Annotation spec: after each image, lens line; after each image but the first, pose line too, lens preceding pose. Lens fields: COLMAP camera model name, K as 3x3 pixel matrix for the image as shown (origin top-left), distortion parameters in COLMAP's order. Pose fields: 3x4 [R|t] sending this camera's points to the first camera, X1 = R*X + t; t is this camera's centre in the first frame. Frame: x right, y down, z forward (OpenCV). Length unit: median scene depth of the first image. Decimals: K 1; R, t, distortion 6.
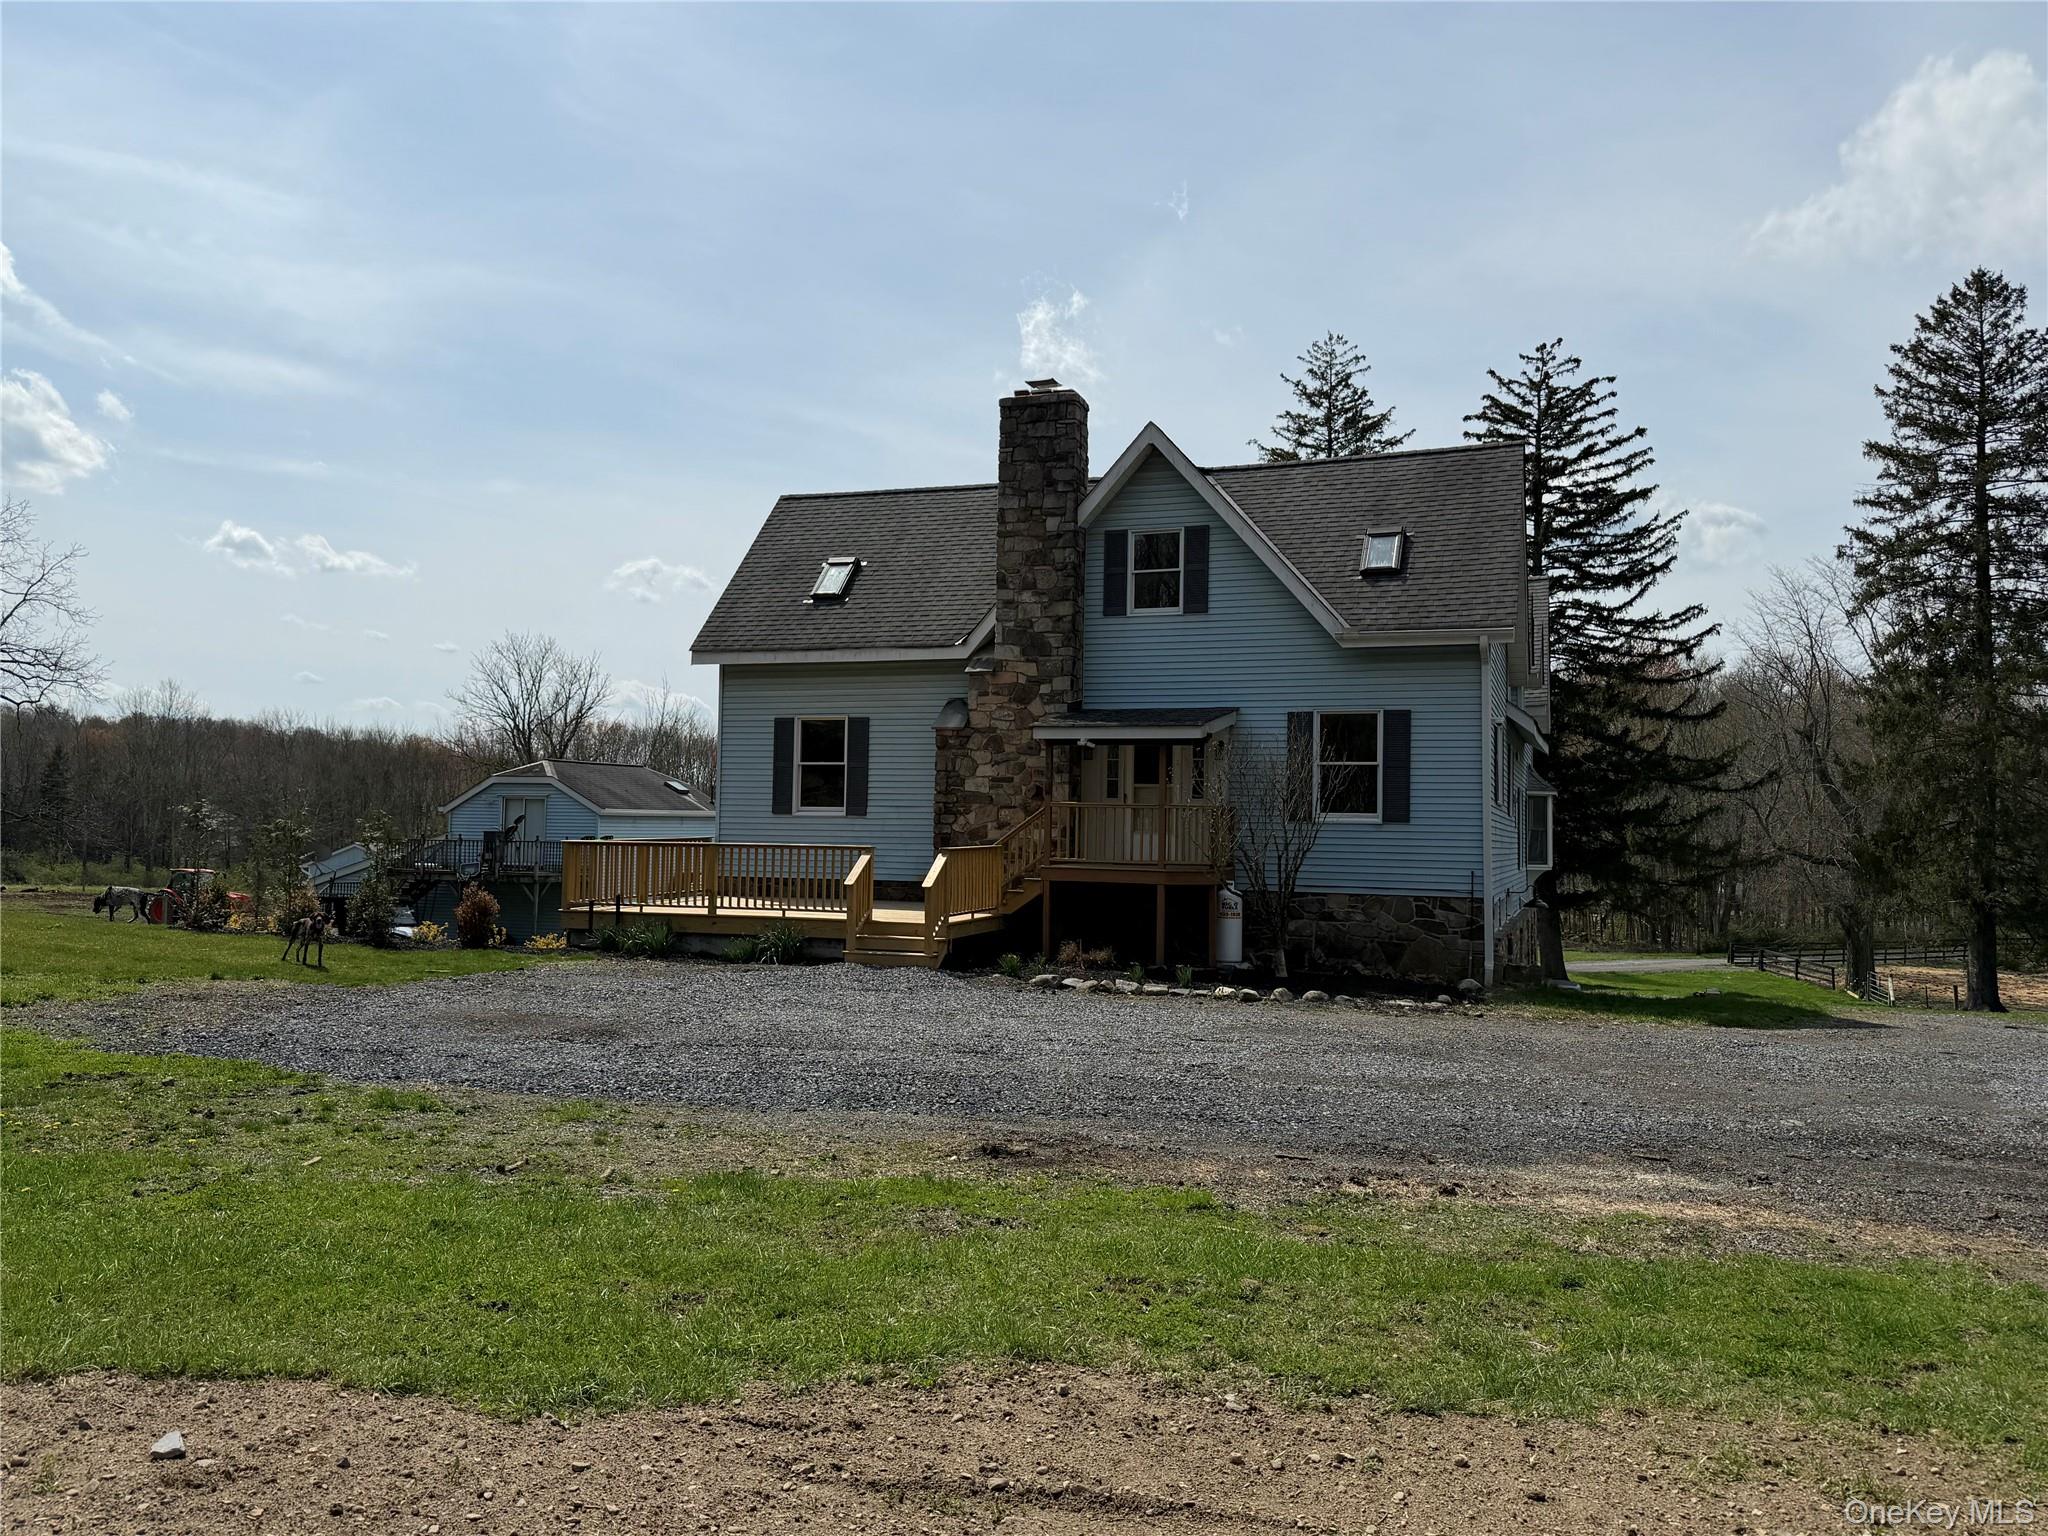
lens RADIAL K [[1540.5, 0, 1010.6], [0, 1540.5, 775.5], [0, 0, 1]] dist [0.056820, -0.004206]
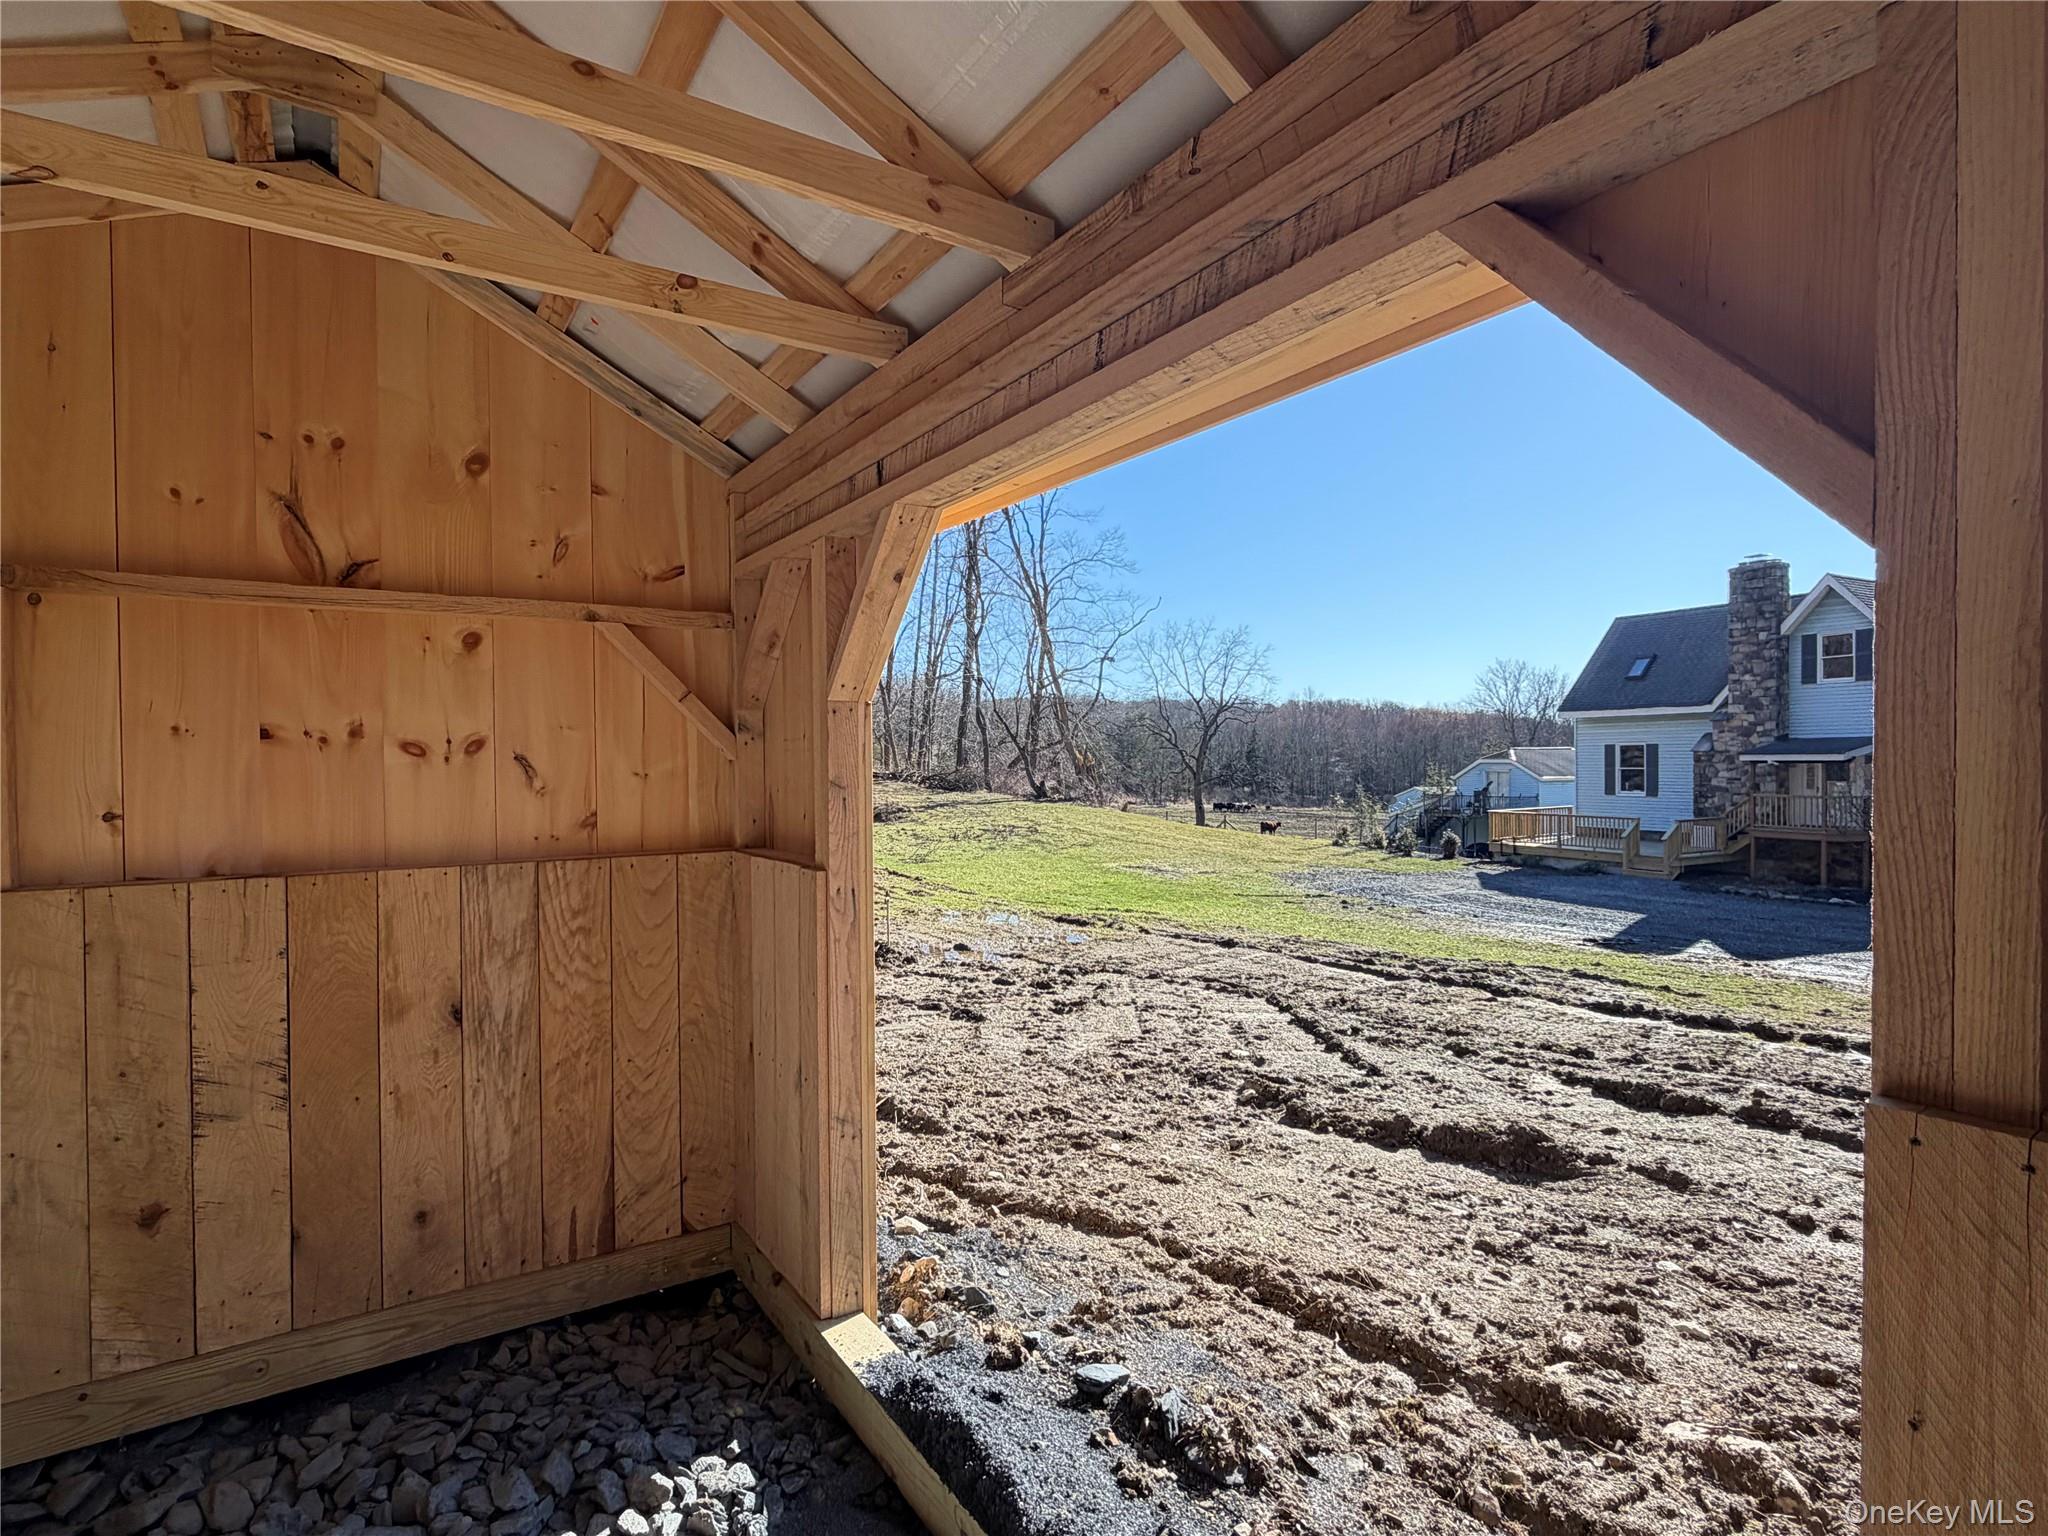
lens RADIAL K [[1080.5, 0, 1017.2], [0, 1080.5, 766.8], [0, 0, 1]] dist [0.006364, 0.000961]
pose [[0.726211, -0.016887, -0.687265, 0.258481], [0.041246, 0.998968, 0.019038, -0.070753], [0.686234, -0.042172, 0.726158, -0.507516]]
